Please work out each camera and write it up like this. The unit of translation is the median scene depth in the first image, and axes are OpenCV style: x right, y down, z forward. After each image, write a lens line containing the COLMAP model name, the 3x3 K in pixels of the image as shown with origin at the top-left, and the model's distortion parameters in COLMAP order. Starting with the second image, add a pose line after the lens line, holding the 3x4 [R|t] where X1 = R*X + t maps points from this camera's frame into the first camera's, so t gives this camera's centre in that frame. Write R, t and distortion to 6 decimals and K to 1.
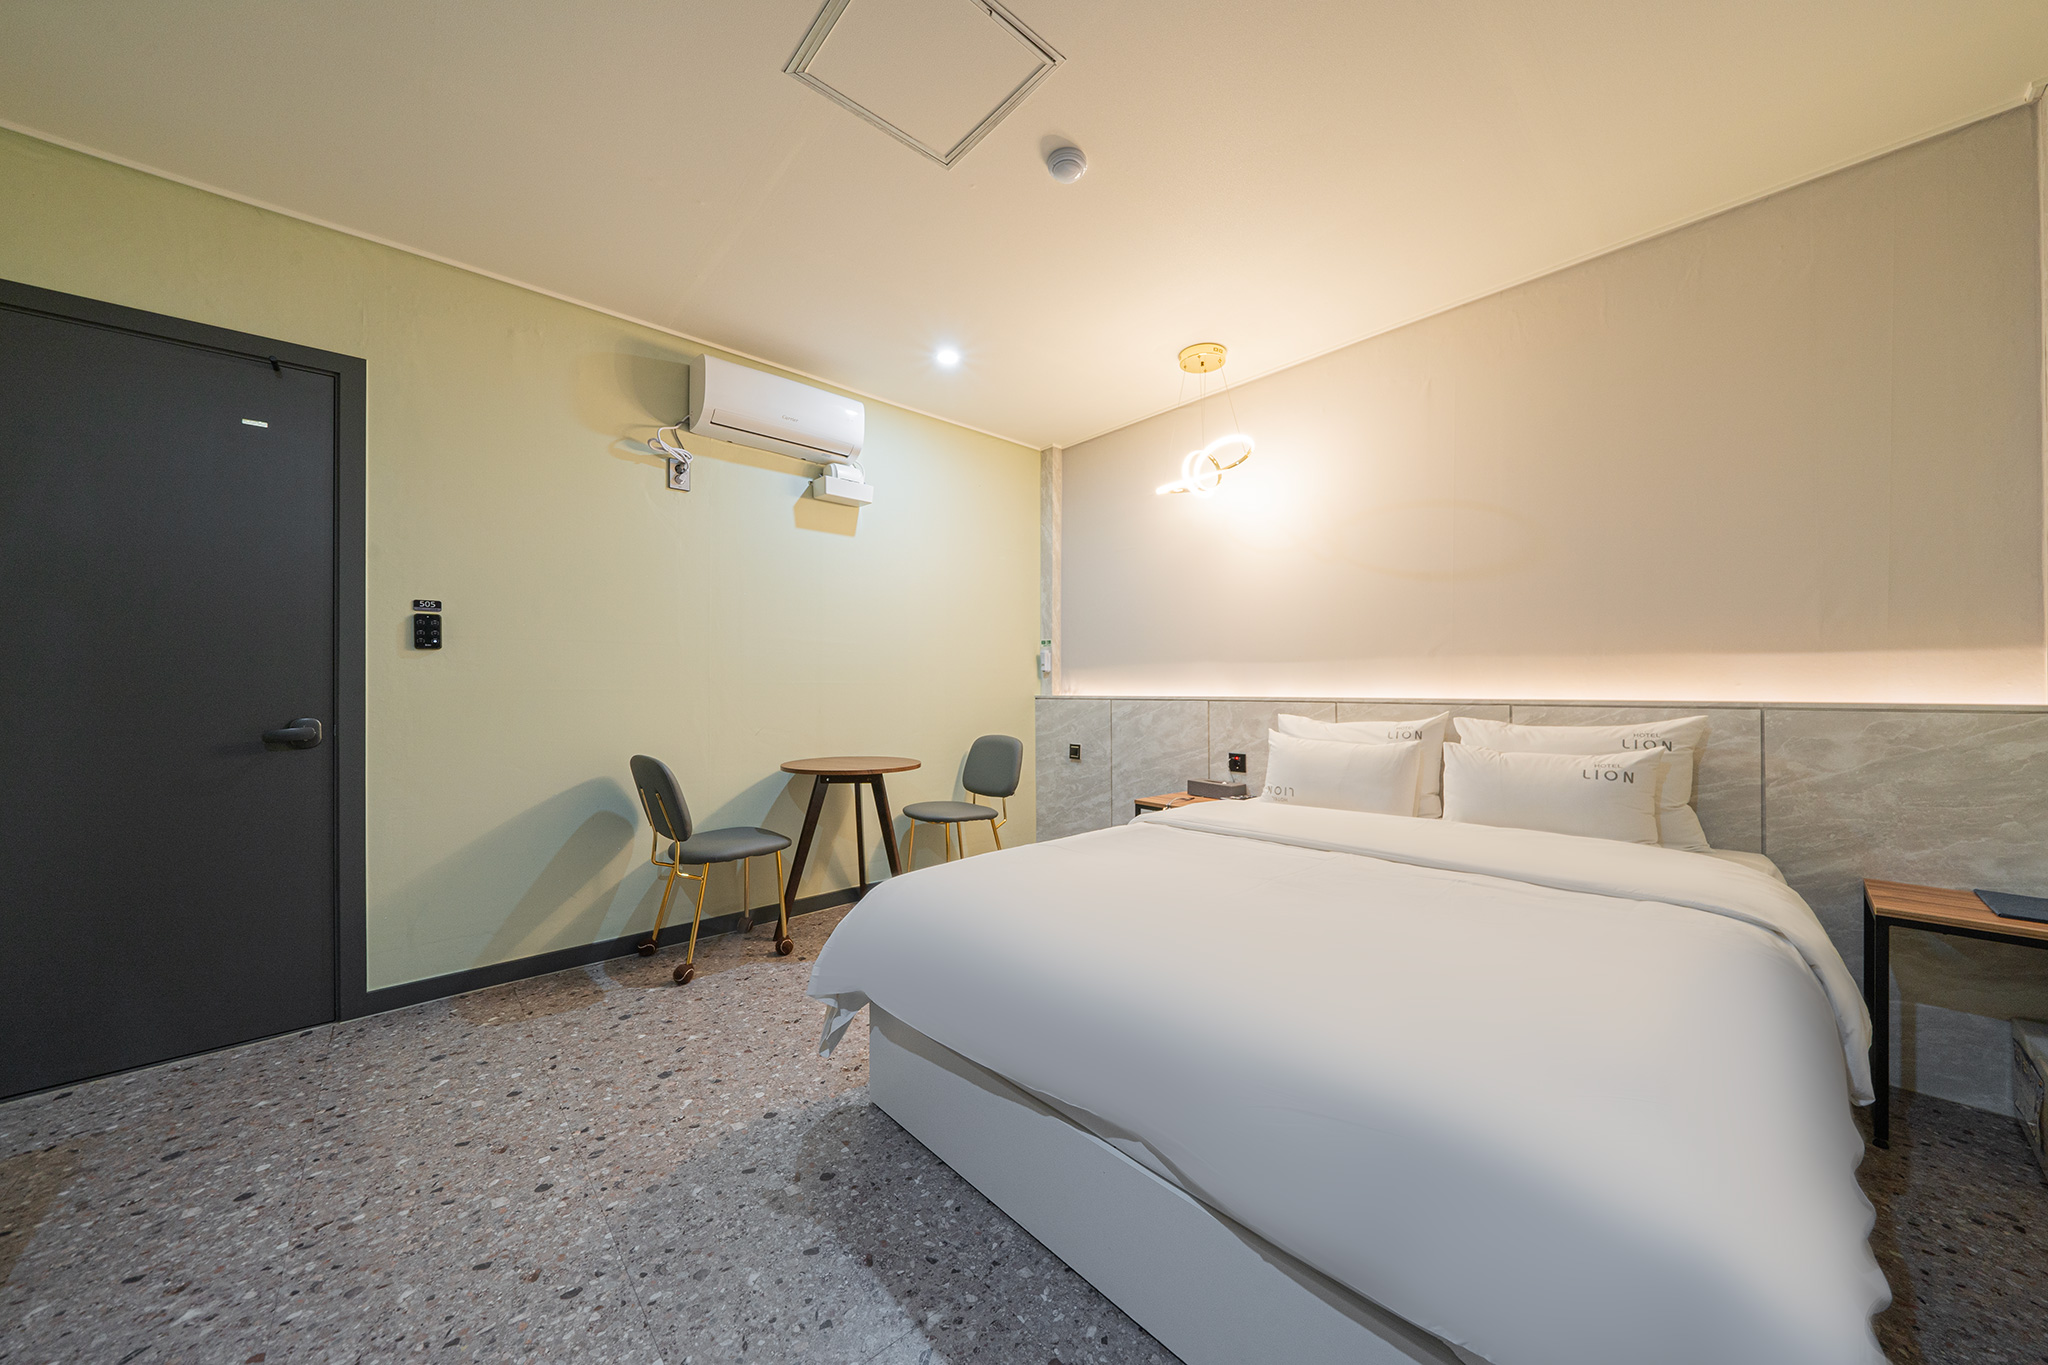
lens RADIAL K [[701.0, 0, 1034.7], [0, 701.0, 683.0], [0, 0, 1]] dist [0.000457, 0.000063]
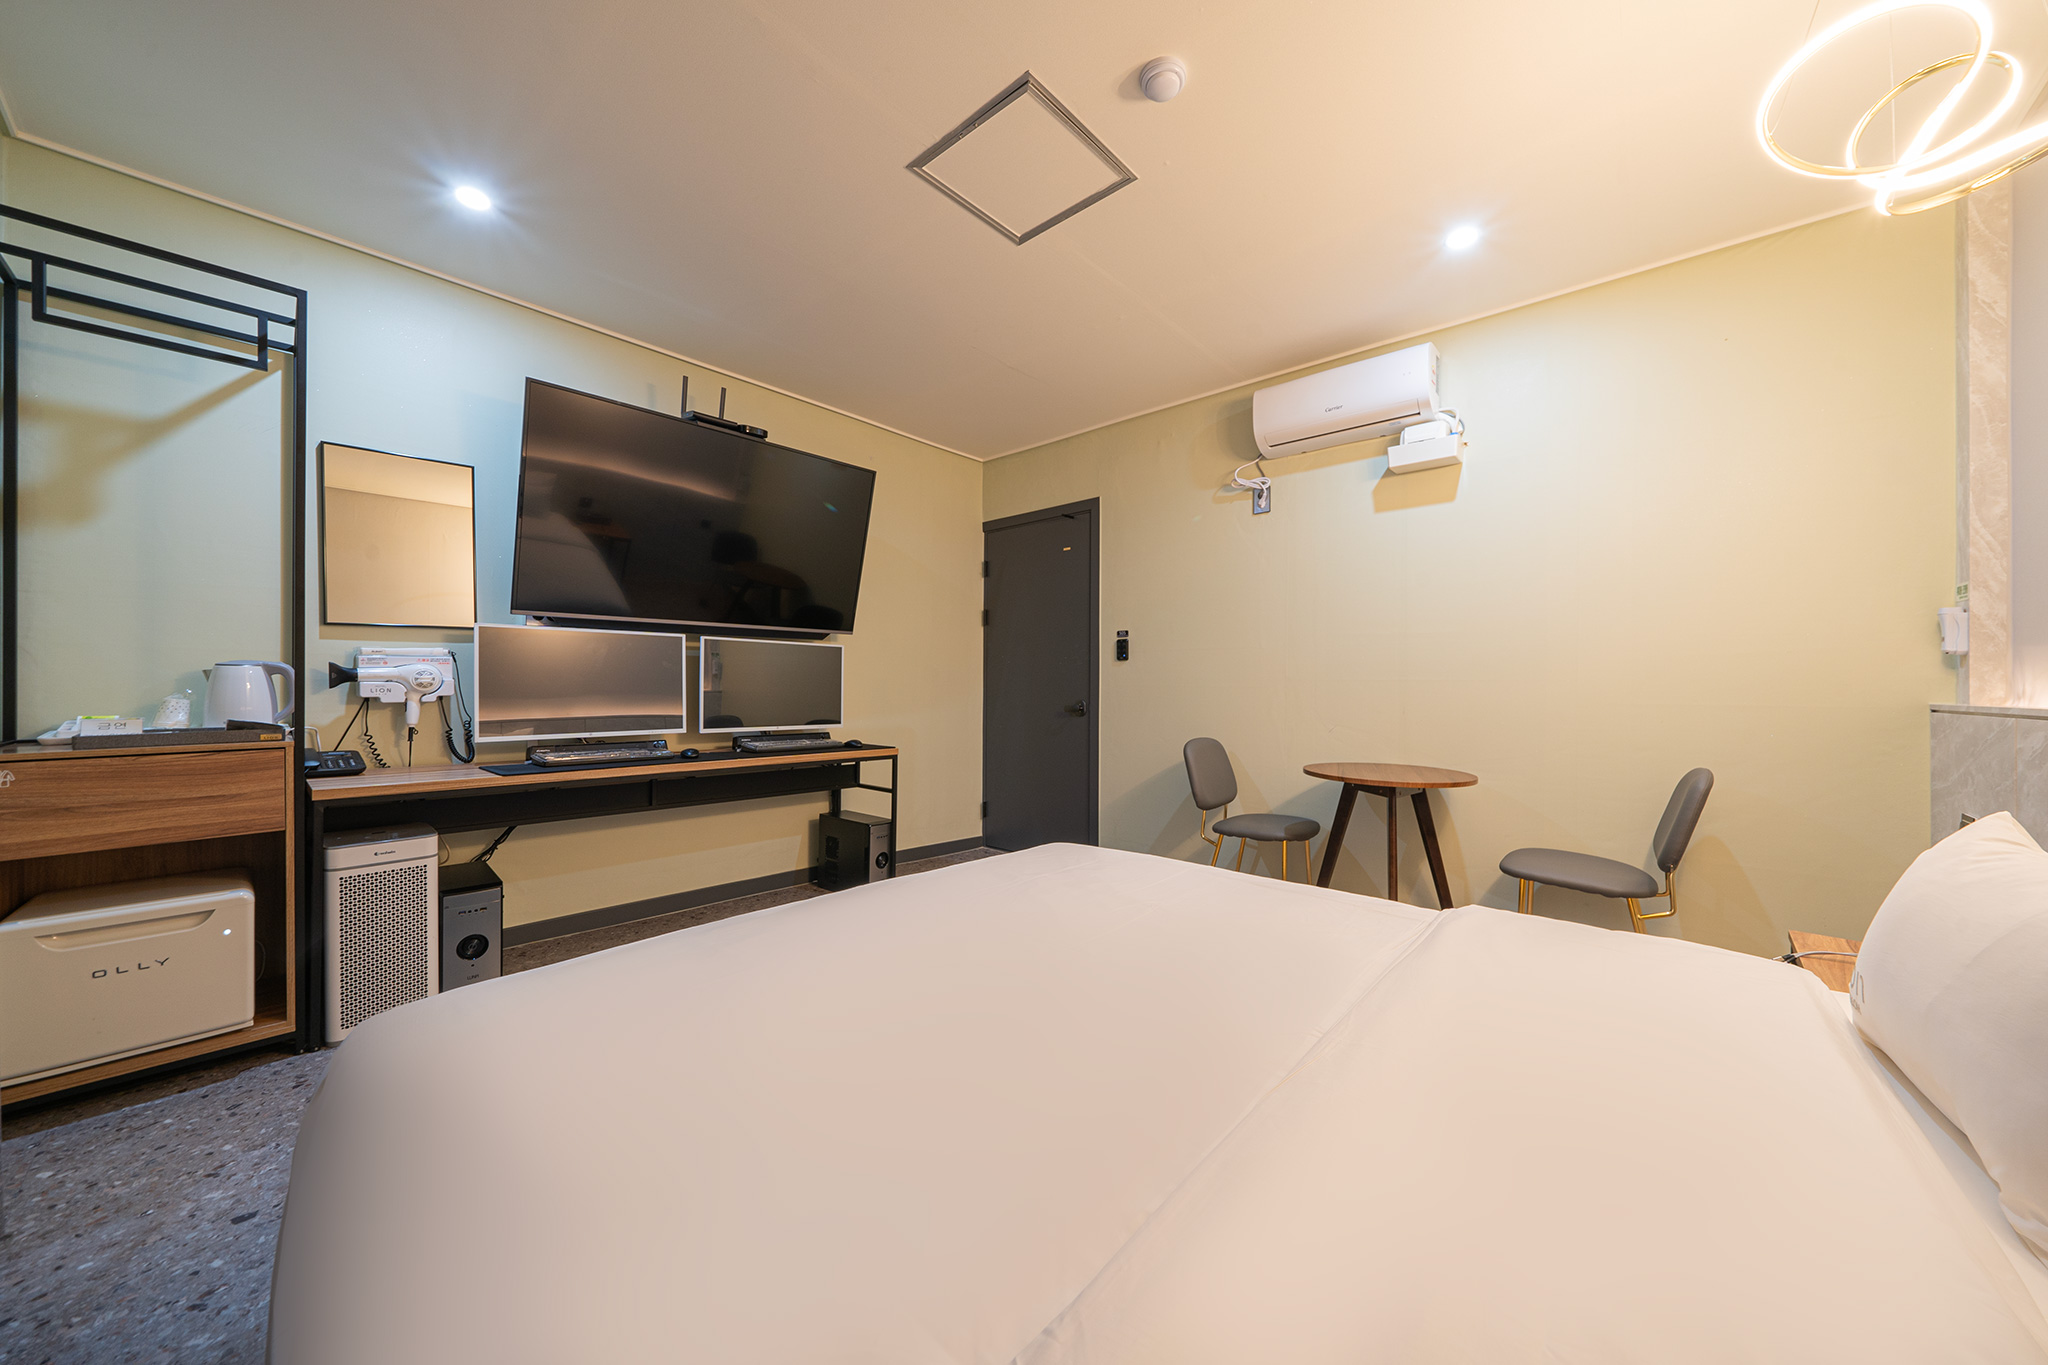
lens RADIAL K [[701.0, 0, 1034.7], [0, 701.0, 683.0], [0, 0, 1]] dist [0.000457, 0.000063]
pose [[0.112728, -0.001143, -0.993625, 0.560226], [0.002281, 0.999997, -0.000891, 0.003774], [0.993623, -0.002166, 0.112730, 0.467396]]
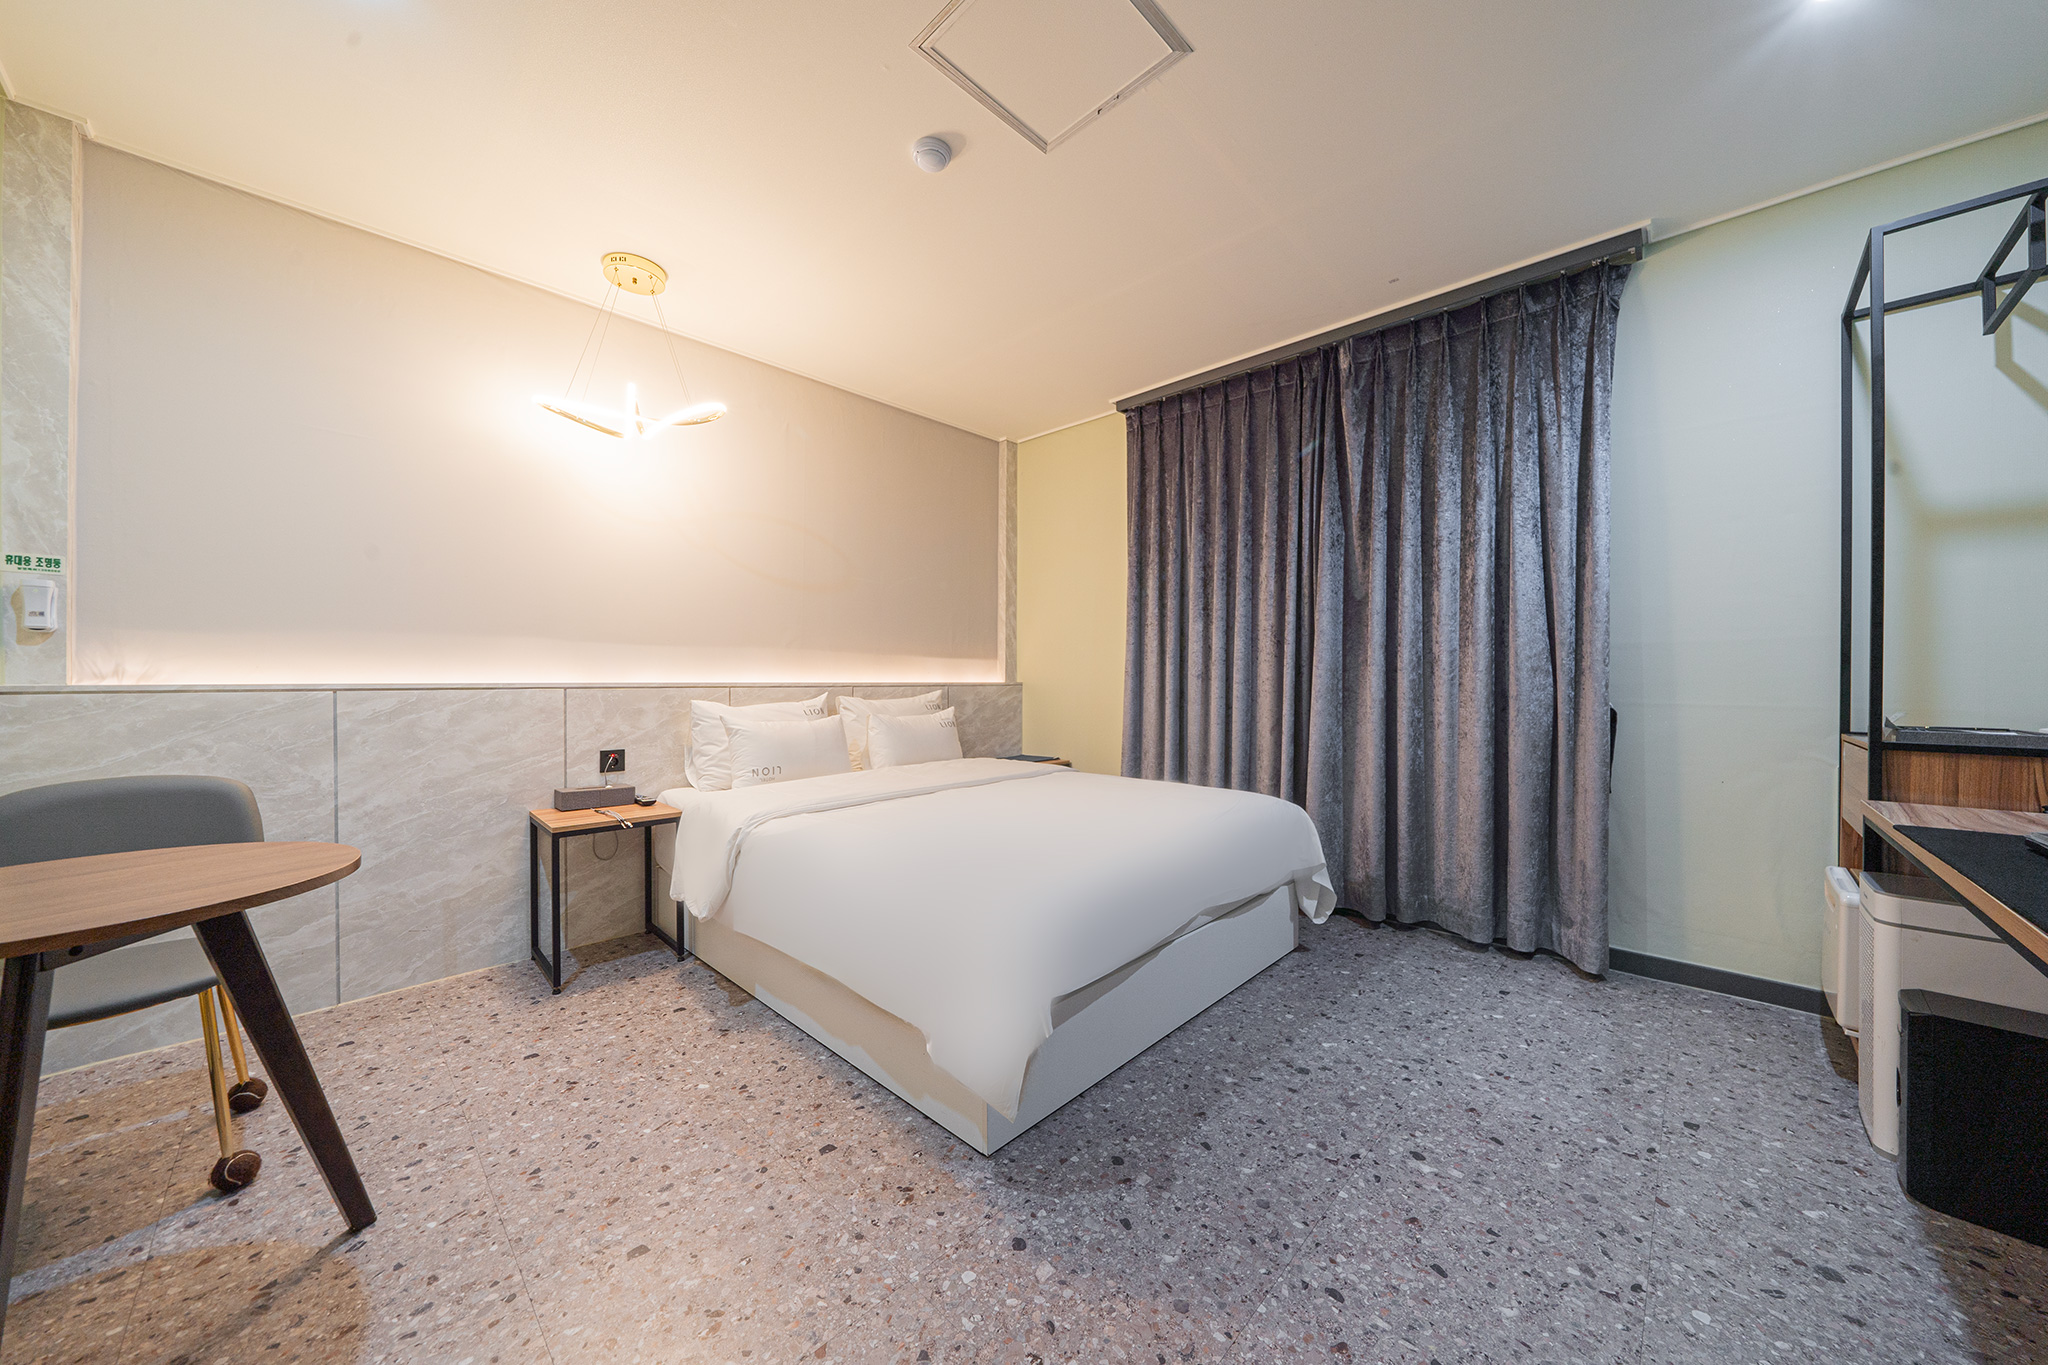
lens RADIAL K [[701.0, 0, 1034.7], [0, 701.0, 683.0], [0, 0, 1]] dist [0.000457, 0.000063]
pose [[-0.066648, -0.003986, 0.997769, -0.620375], [-0.009246, 0.999952, 0.003377, 0.012841], [-0.997734, -0.009000, -0.066682, 0.578773]]
